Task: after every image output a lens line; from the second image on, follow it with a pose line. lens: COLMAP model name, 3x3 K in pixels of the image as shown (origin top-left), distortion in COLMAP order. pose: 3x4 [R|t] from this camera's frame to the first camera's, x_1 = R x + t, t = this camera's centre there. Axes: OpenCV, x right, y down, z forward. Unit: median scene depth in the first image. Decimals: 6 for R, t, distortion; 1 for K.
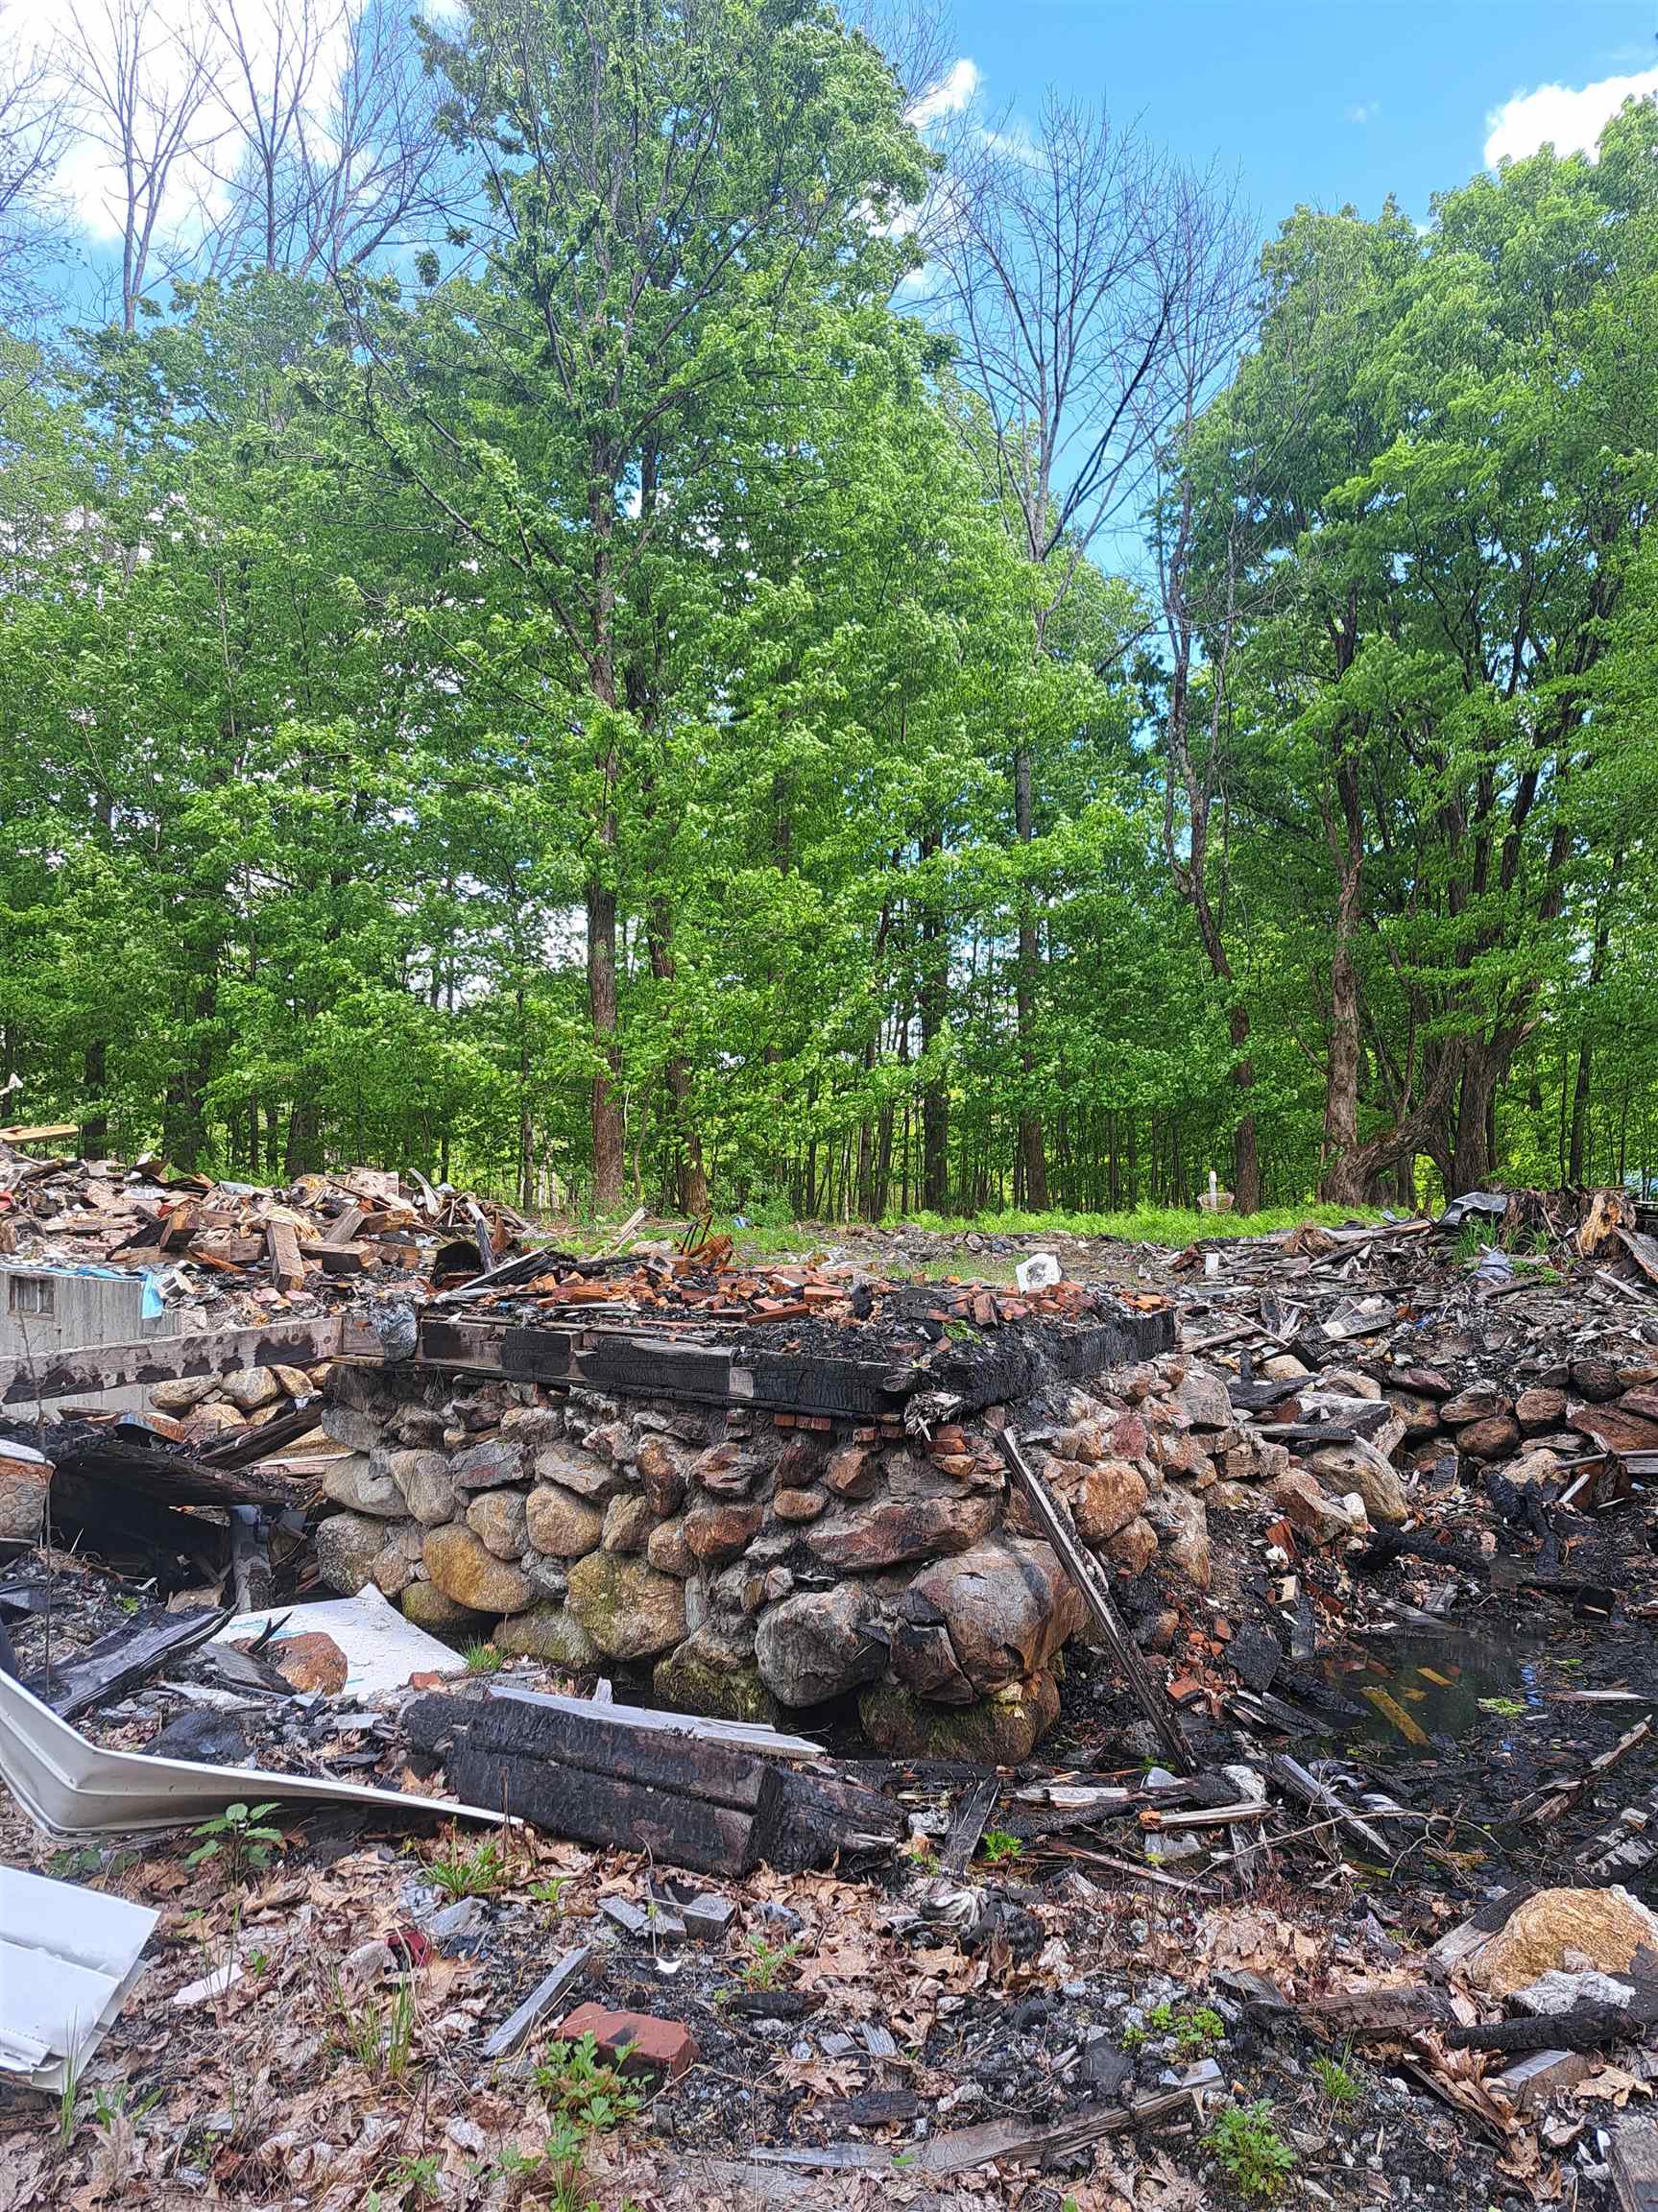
lens RADIAL K [[1564.0, 0, 825.6], [0, 1564.0, 1104.6], [0, 0, 1]] dist [0.041323, -0.038345]
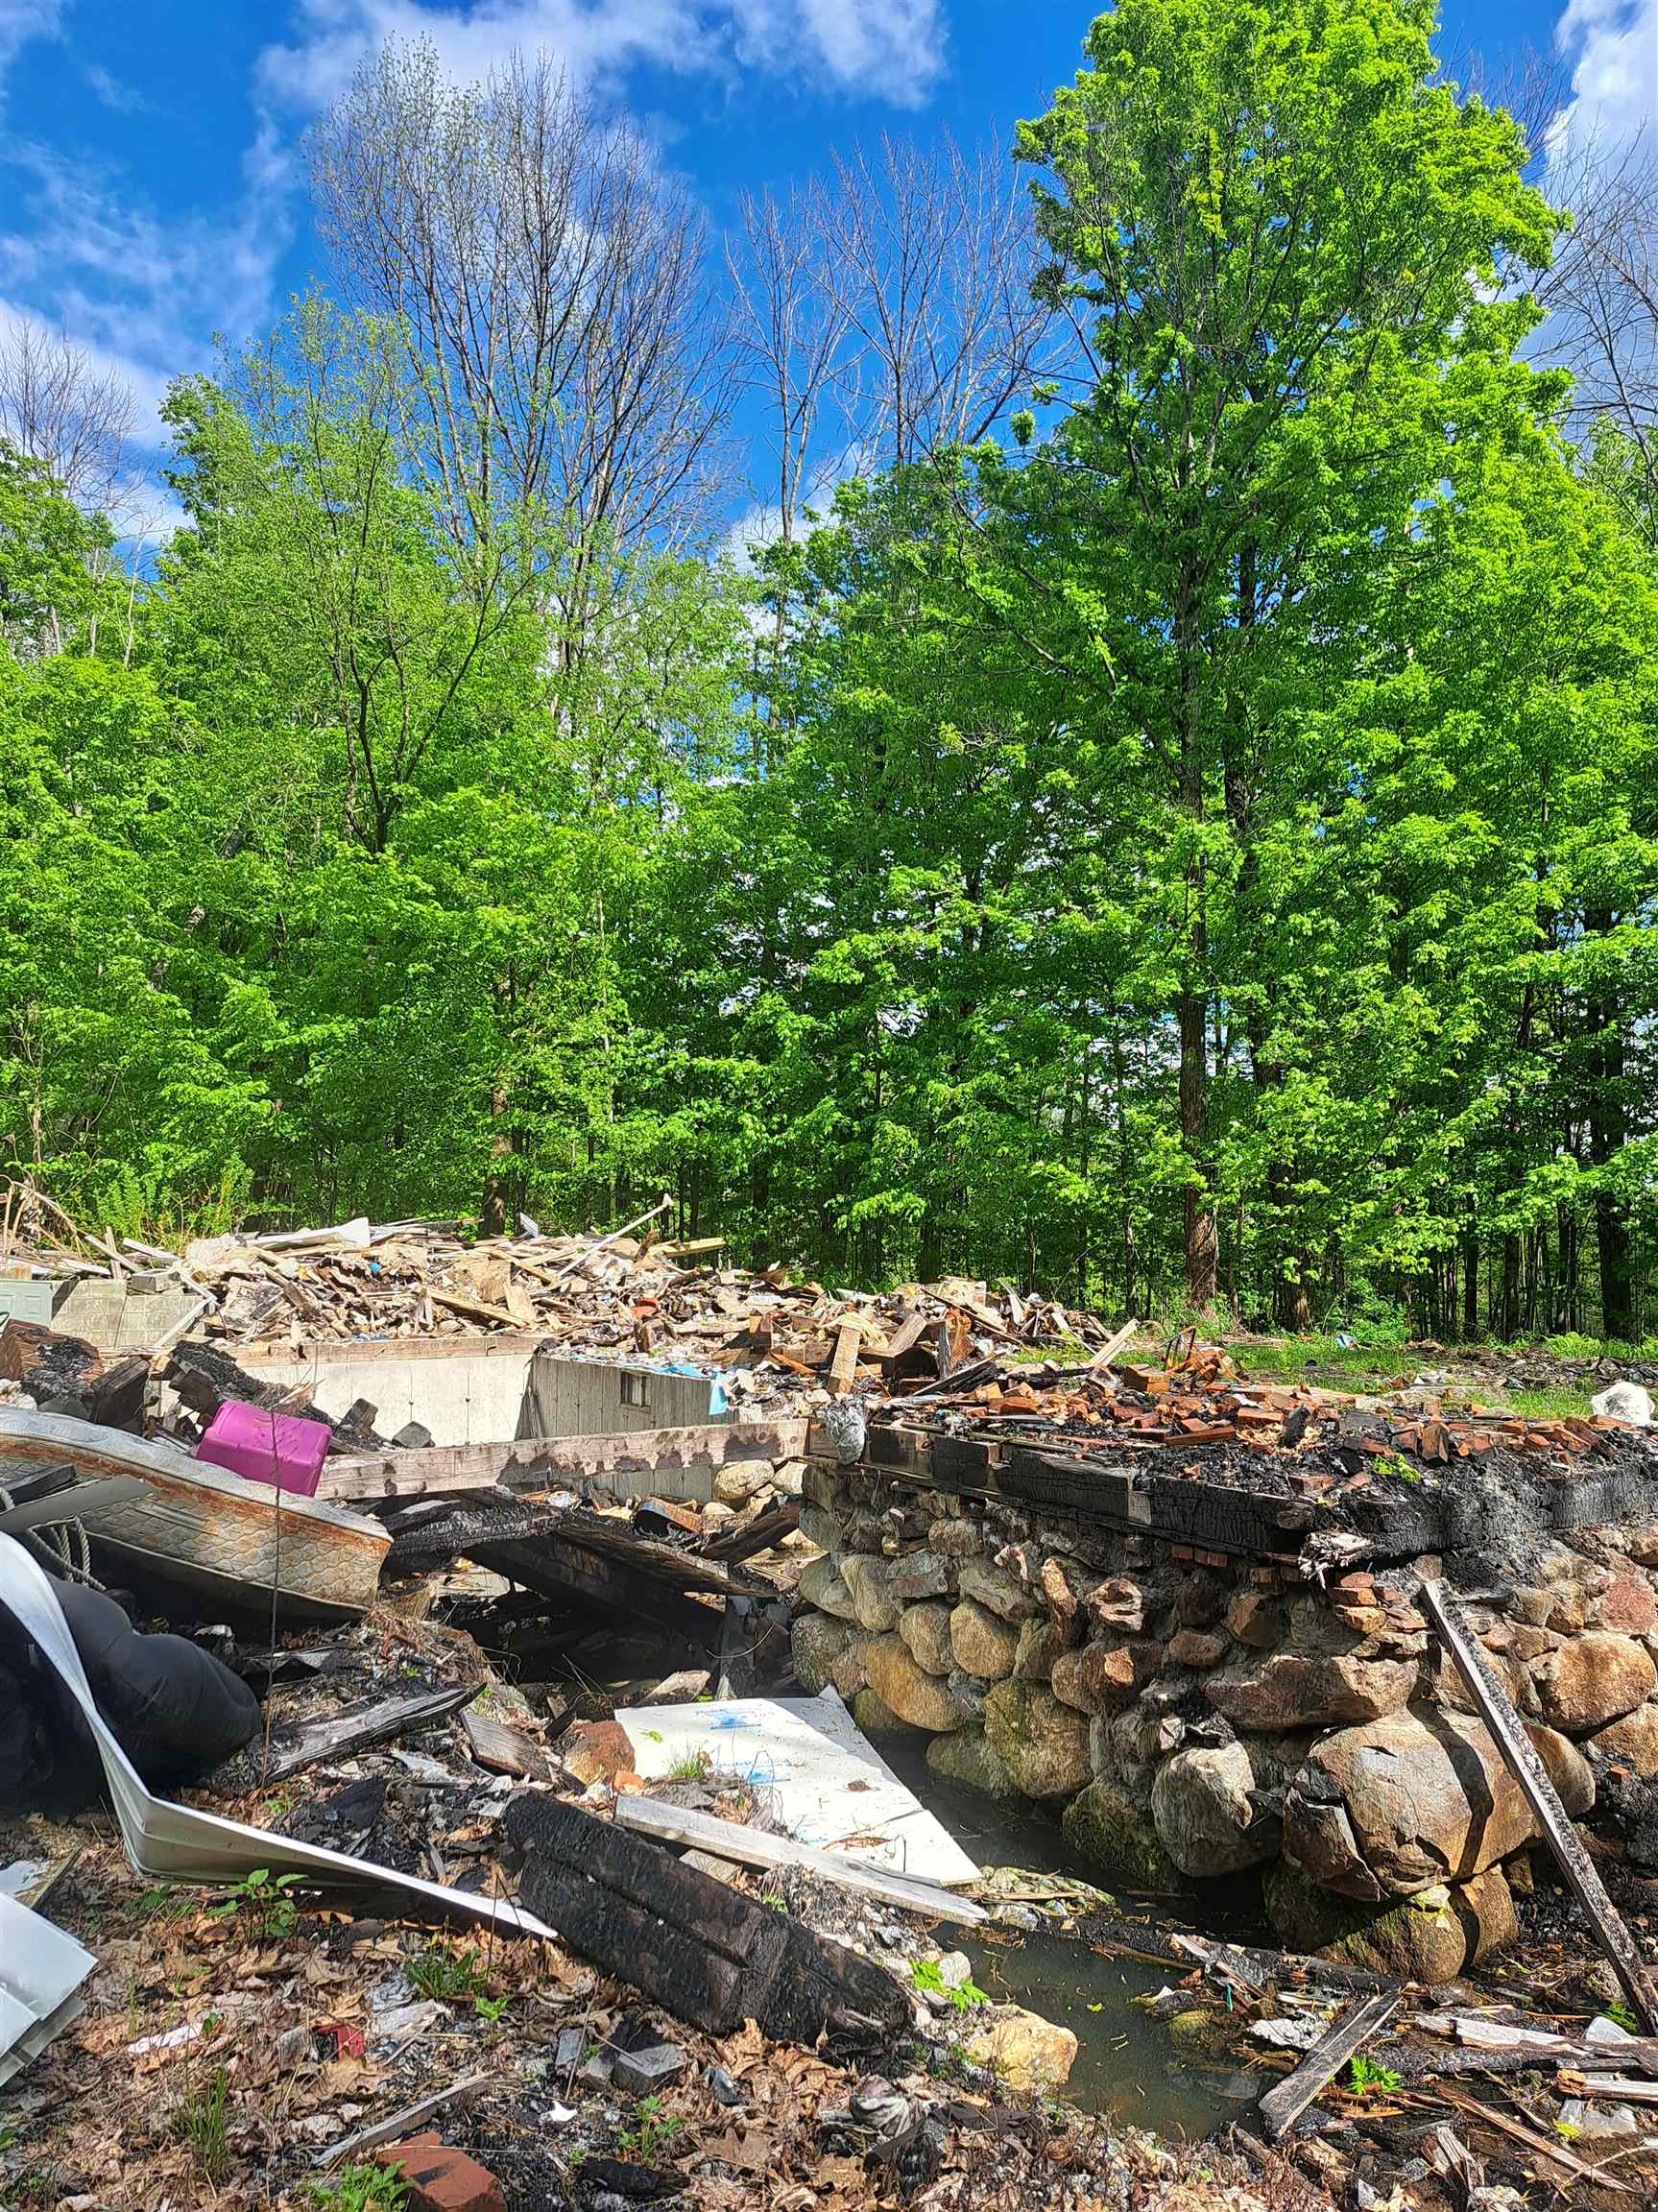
lens RADIAL K [[1564.0, 0, 819.2], [0, 1564.0, 1093.7], [0, 0, 1]] dist [0.041323, -0.038345]
pose [[0.923988, -0.037105, -0.380618, 0.128646], [0.007335, 0.996818, -0.079368, 0.003818], [0.382352, 0.070543, 0.921320, 0.042773]]
